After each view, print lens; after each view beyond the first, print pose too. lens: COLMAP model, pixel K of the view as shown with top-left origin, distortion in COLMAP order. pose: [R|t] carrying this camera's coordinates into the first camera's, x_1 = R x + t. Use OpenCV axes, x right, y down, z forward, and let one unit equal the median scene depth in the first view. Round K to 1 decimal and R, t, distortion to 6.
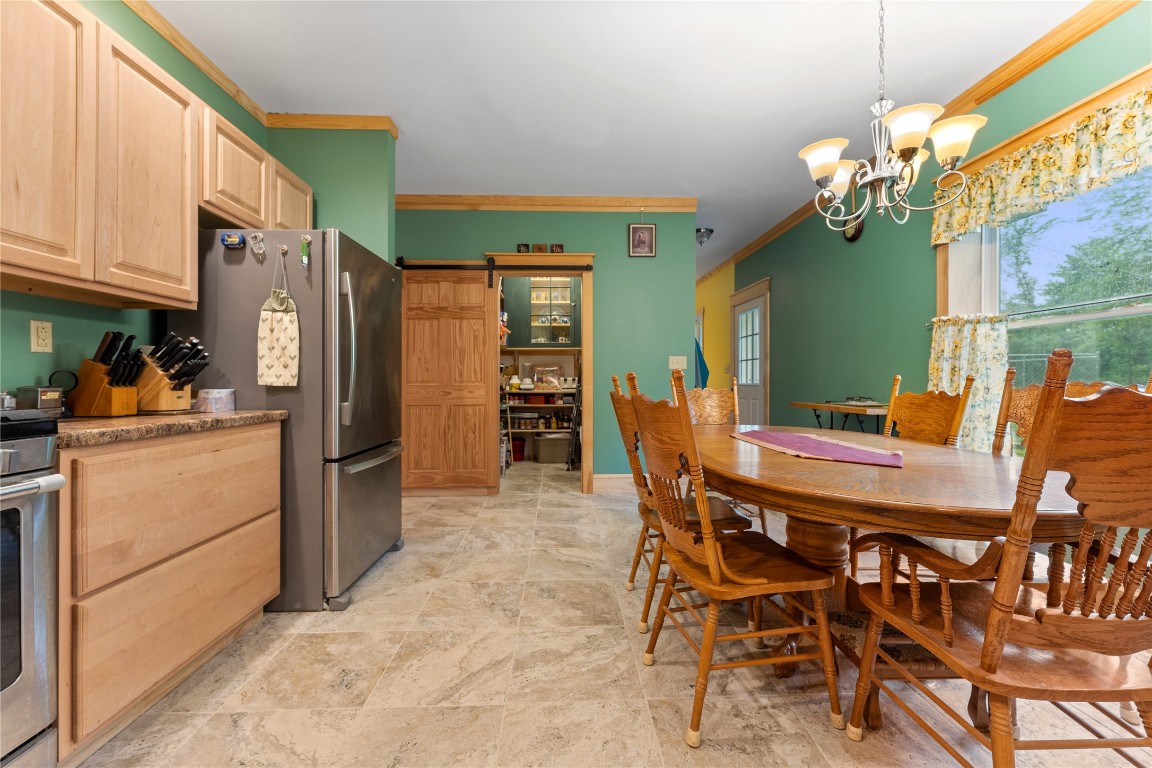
lens RADIAL K [[458.9, 0, 574.0], [0, 458.9, 380.3], [0, 0, 1]] dist [-0.001332, 0.000436]
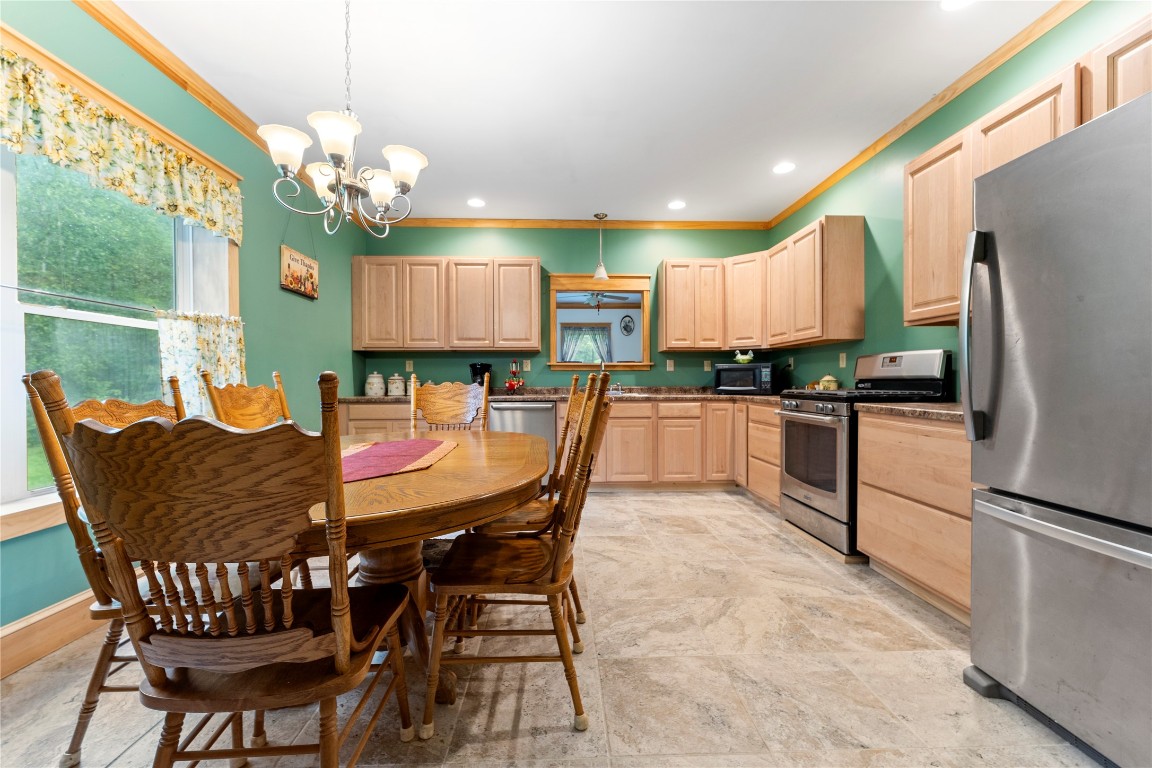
lens RADIAL K [[458.9, 0, 574.1], [0, 458.9, 385.8], [0, 0, 1]] dist [-0.001332, 0.000436]
pose [[-0.999983, 0.004228, 0.004006, 0.151863], [0.004264, 0.999952, 0.008791, 0.001936], [-0.003969, 0.008808, -0.999953, 1.908249]]
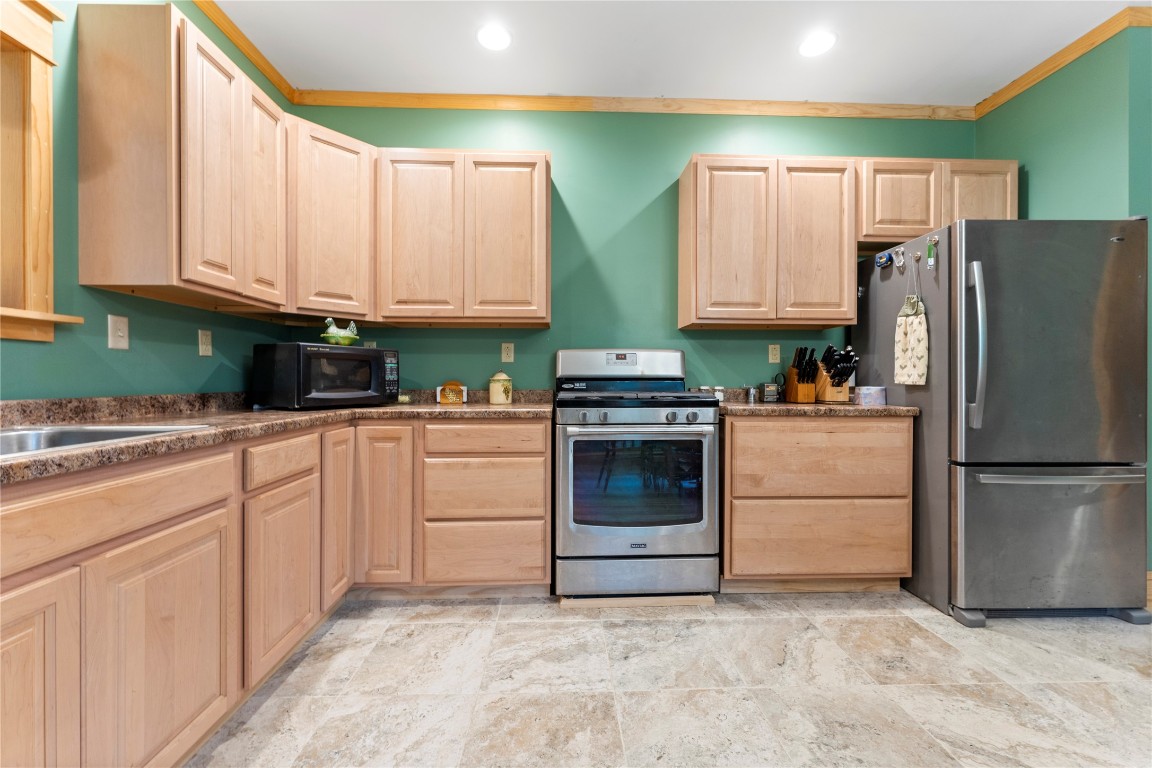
lens RADIAL K [[458.9, 0, 573.6], [0, 458.9, 378.9], [0, 0, 1]] dist [-0.001332, 0.000436]
pose [[-0.003317, 0.000181, -0.999994, 0.466030], [-0.000002, 1.000000, 0.000181, -0.001141], [0.999994, 0.000002, -0.003317, 0.220907]]
